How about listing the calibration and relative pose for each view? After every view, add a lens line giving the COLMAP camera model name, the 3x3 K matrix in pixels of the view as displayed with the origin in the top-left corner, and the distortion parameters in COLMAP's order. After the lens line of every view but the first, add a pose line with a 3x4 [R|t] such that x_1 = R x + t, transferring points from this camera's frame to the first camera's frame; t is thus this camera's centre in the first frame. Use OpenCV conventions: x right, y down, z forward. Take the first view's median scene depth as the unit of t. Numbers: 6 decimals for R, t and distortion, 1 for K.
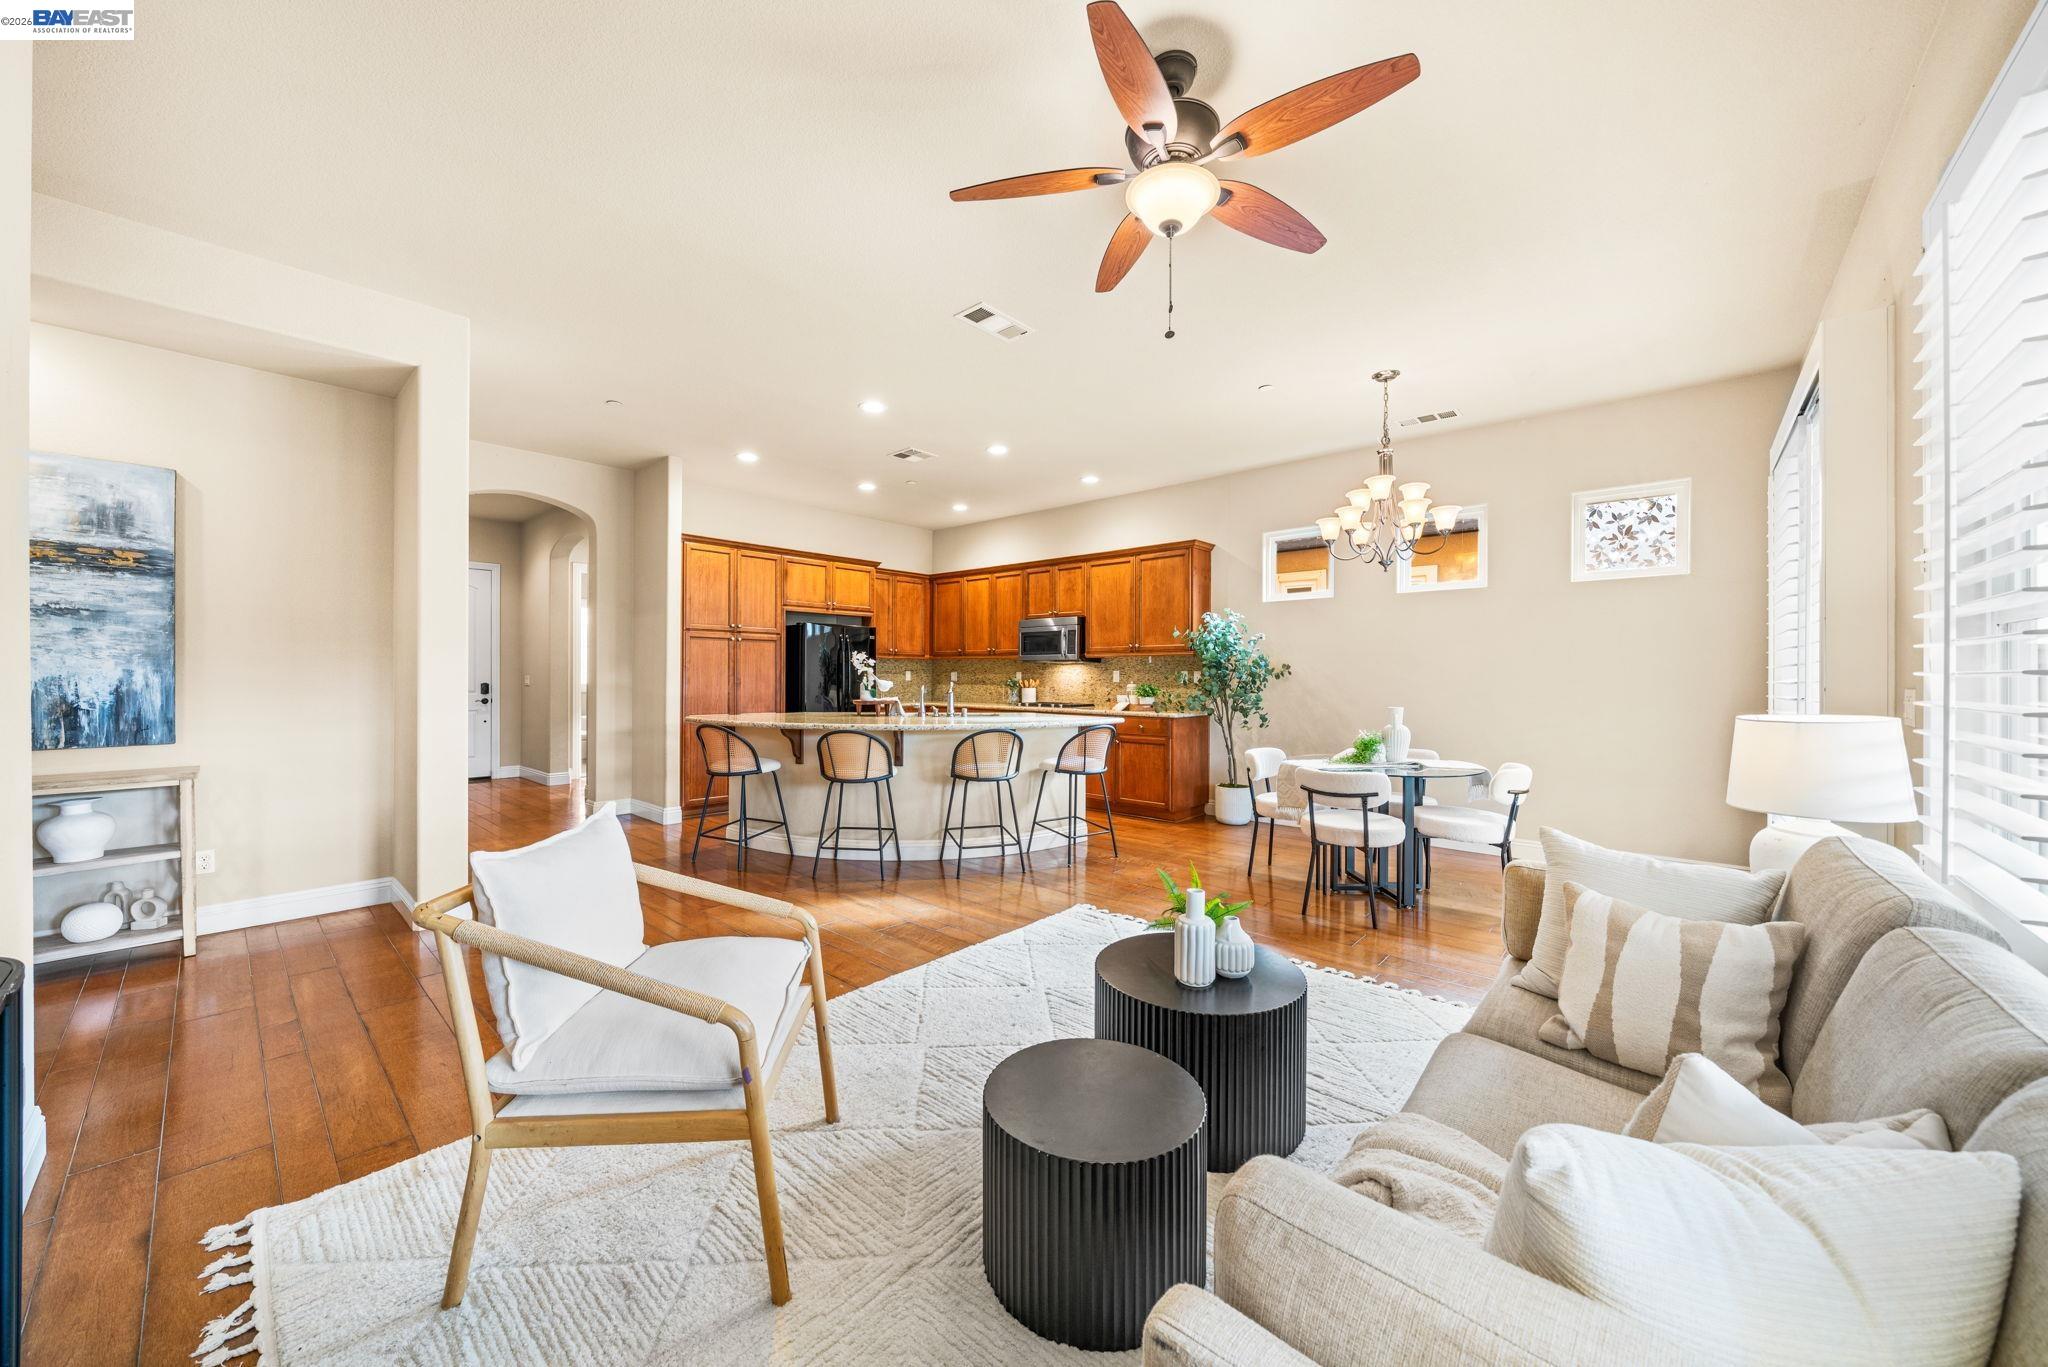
lens RADIAL K [[747.4, 0, 1023.2], [0, 747.4, 676.2], [0, 0, 1]] dist [-0.000261, -0.000069]
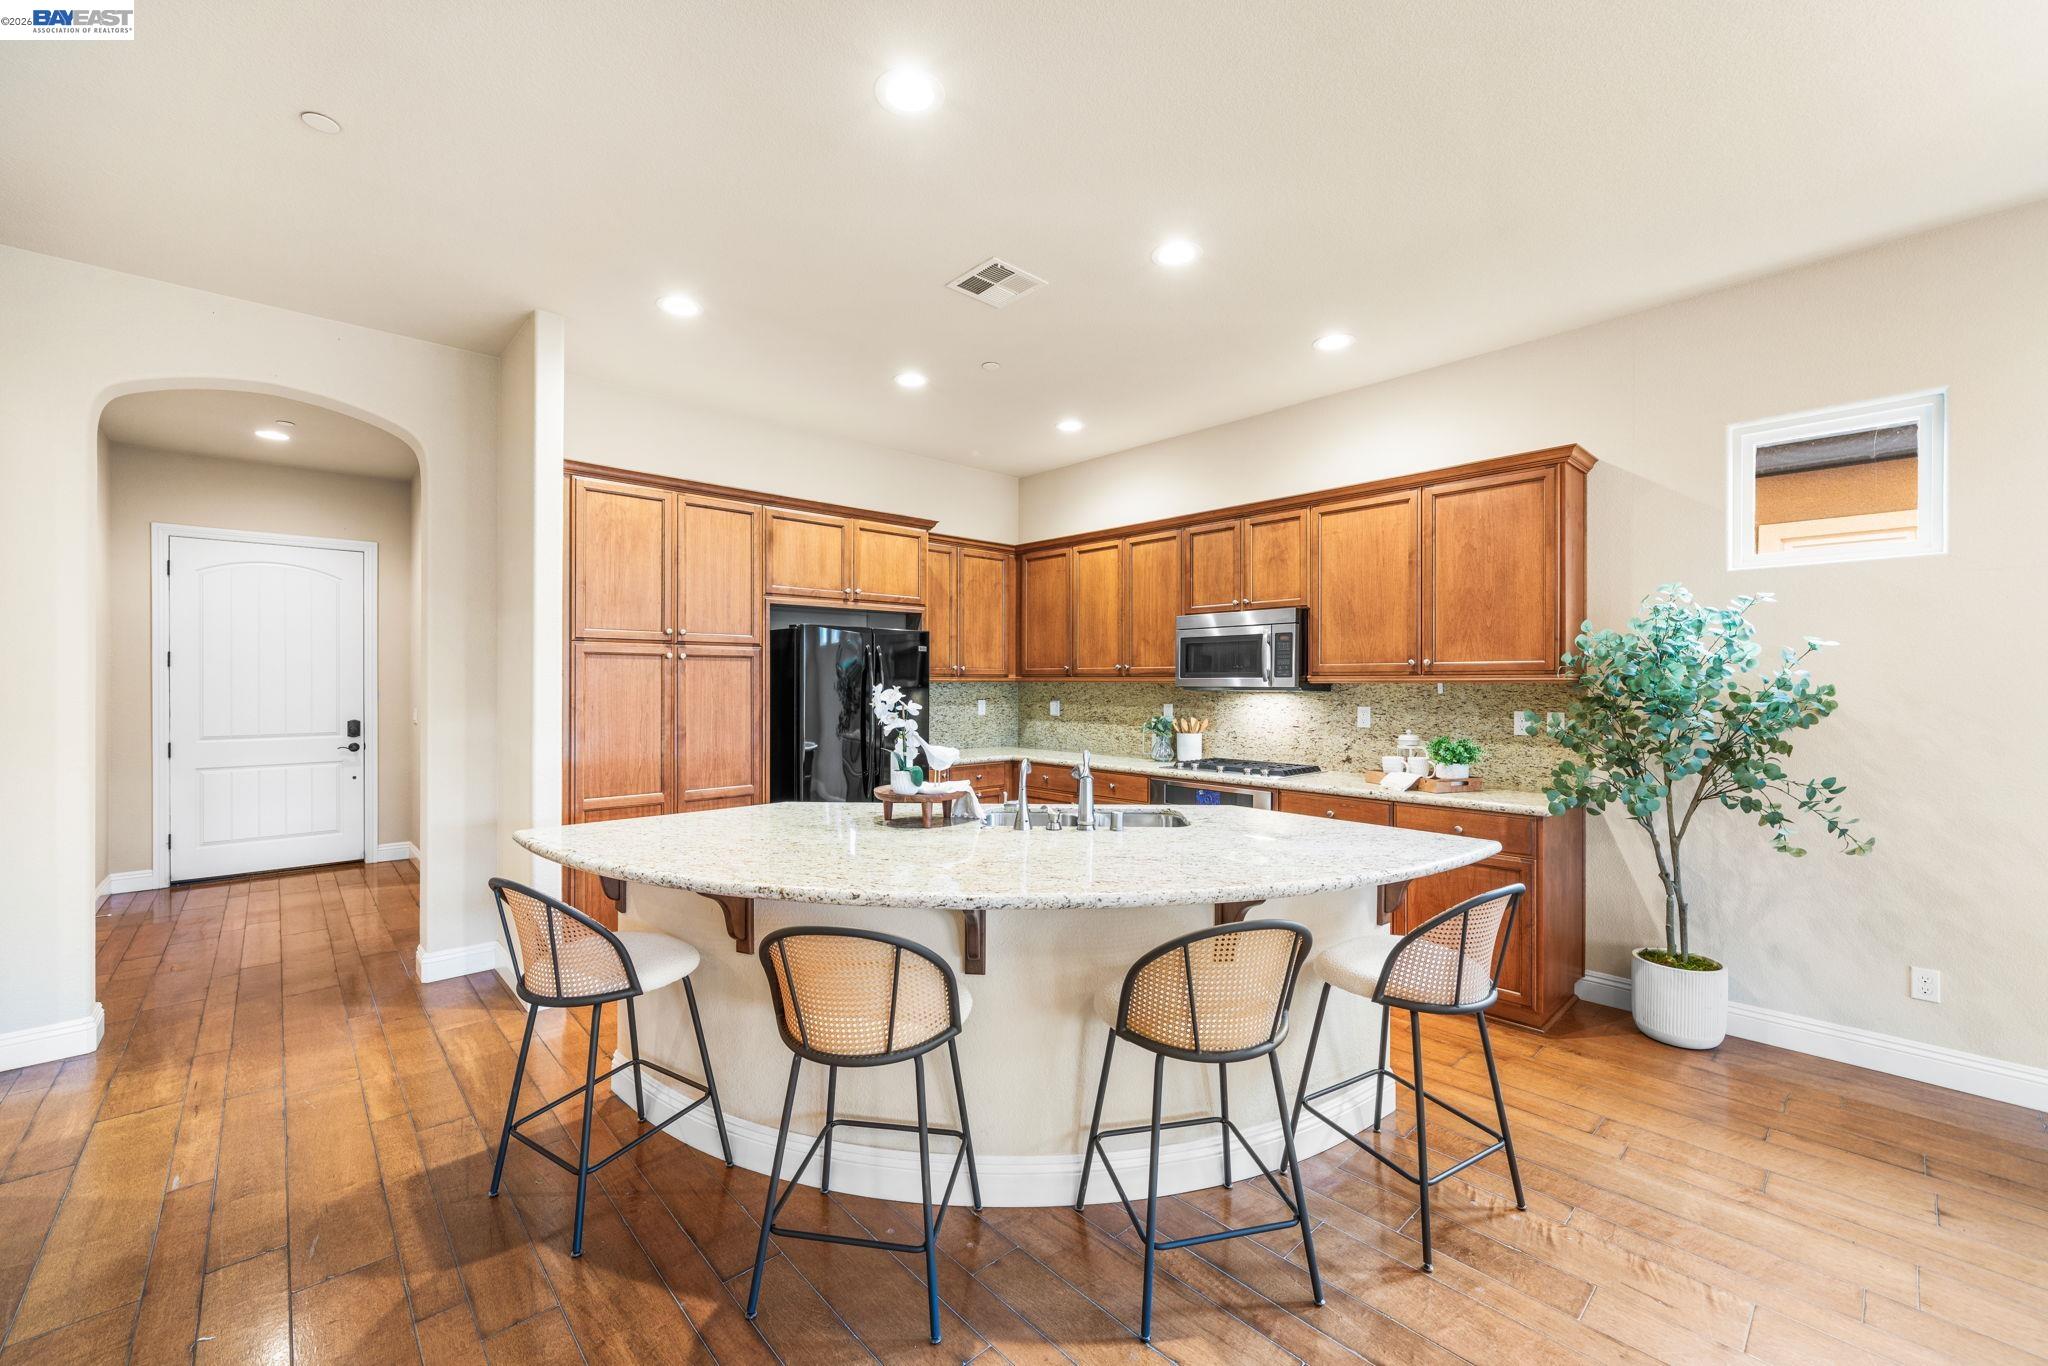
lens RADIAL K [[812.2, 0, 1018.1], [0, 812.2, 683.9], [0, 0, 1]] dist [0.000912, -0.000349]
pose [[0.995307, -0.003395, -0.096713, -0.072212], [0.003645, 0.999990, 0.002408, -0.027820], [0.096704, -0.002749, 0.995309, 0.406477]]
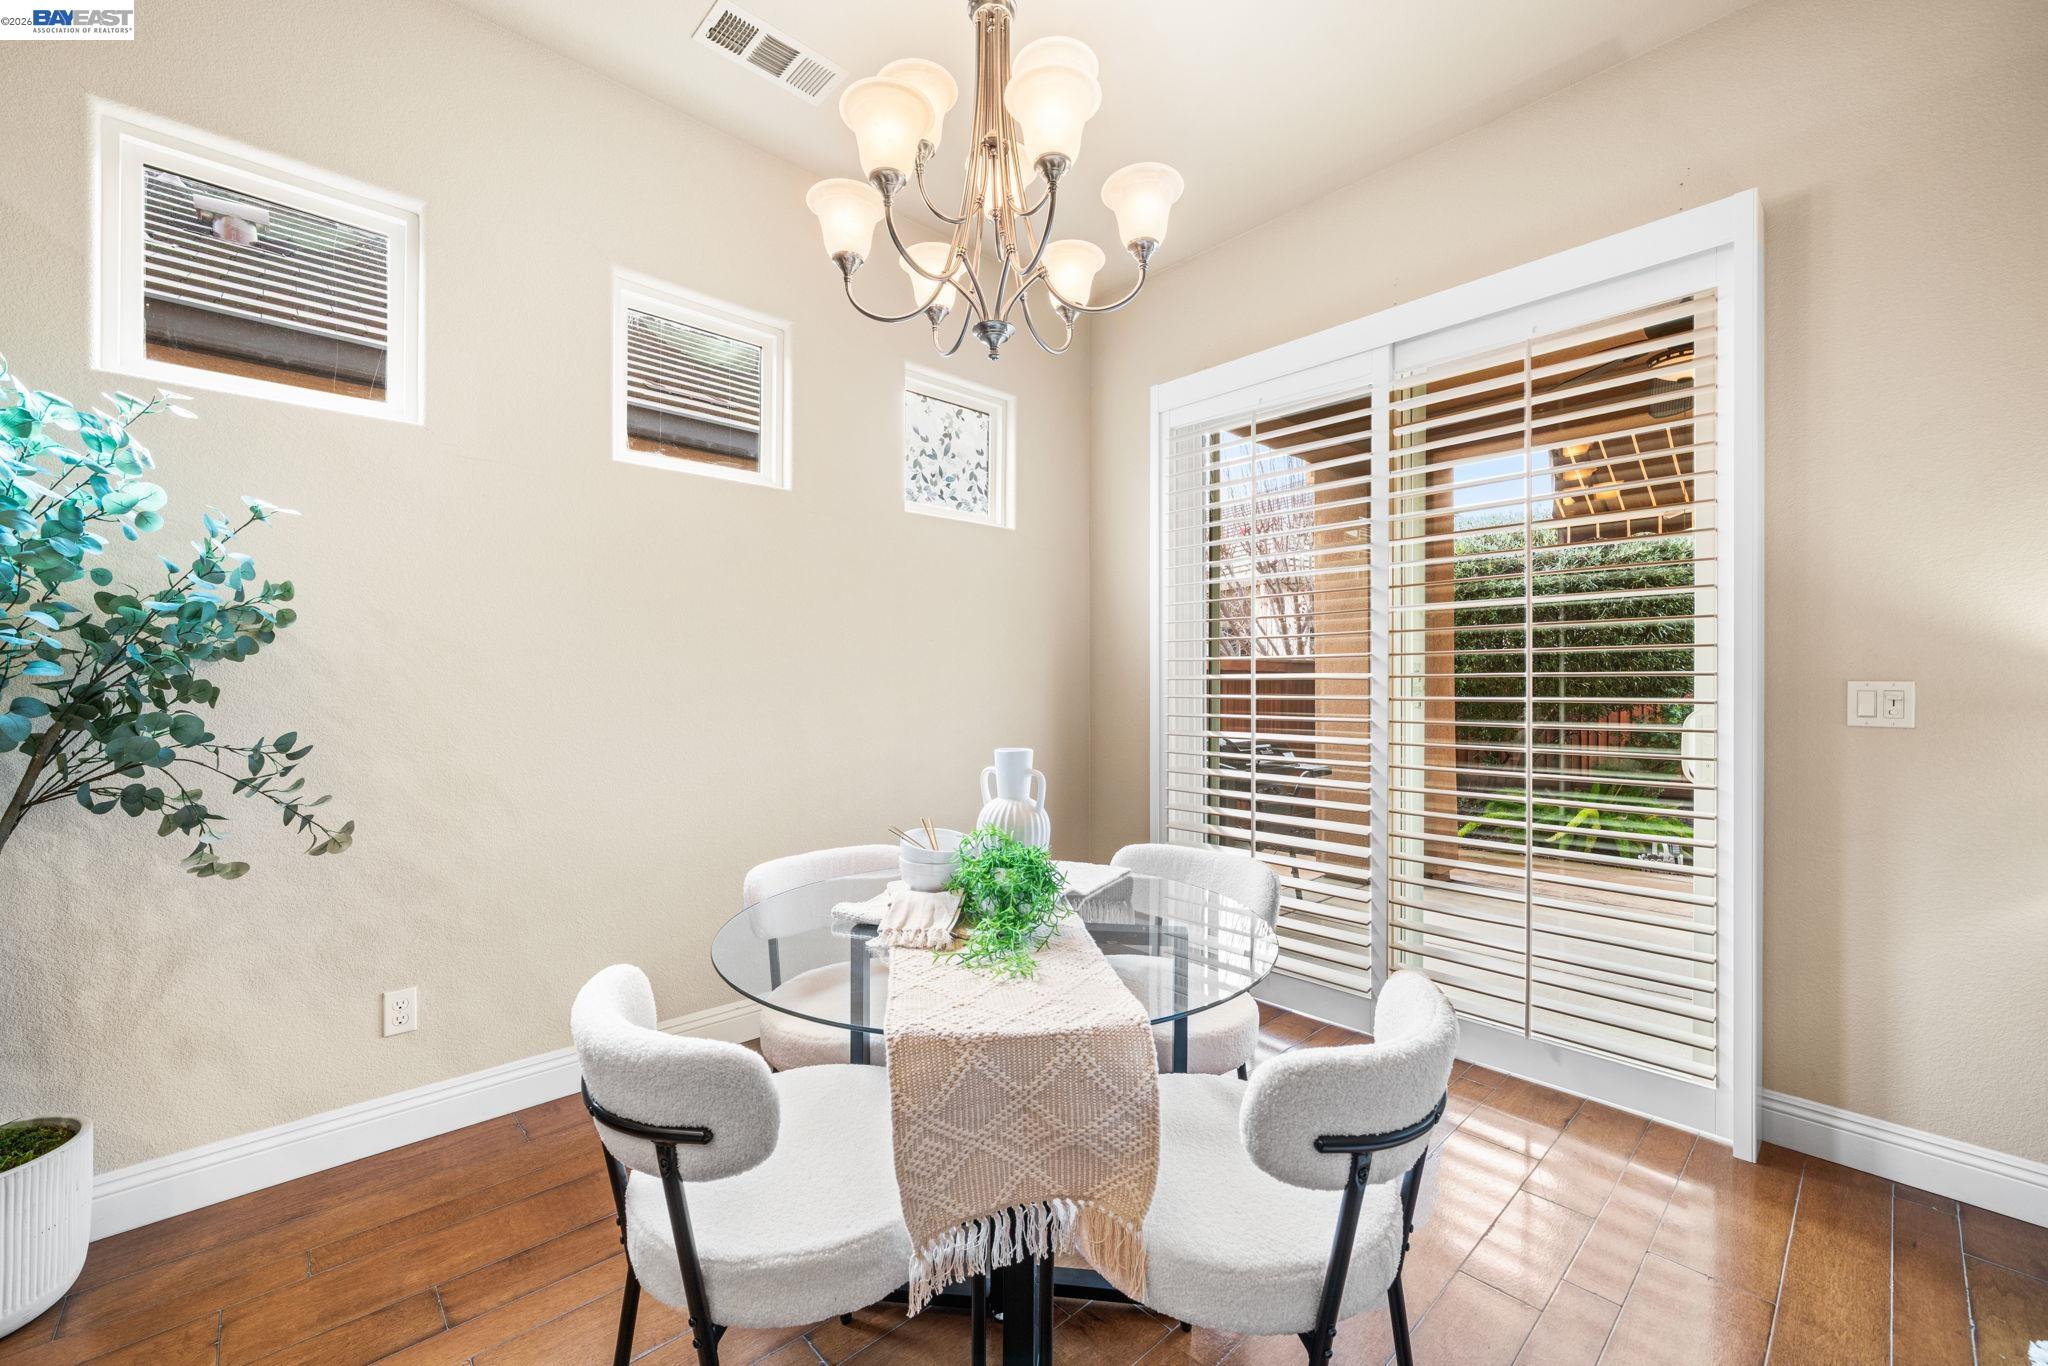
lens RADIAL K [[812.2, 0, 1018.1], [0, 812.2, 683.9], [0, 0, 1]] dist [0.000912, -0.000349]
pose [[0.091121, -0.001612, 0.995839, 0.069934], [-0.000494, 0.999998, 0.001664, 0.006315], [-0.995840, -0.000644, 0.091120, 0.610164]]
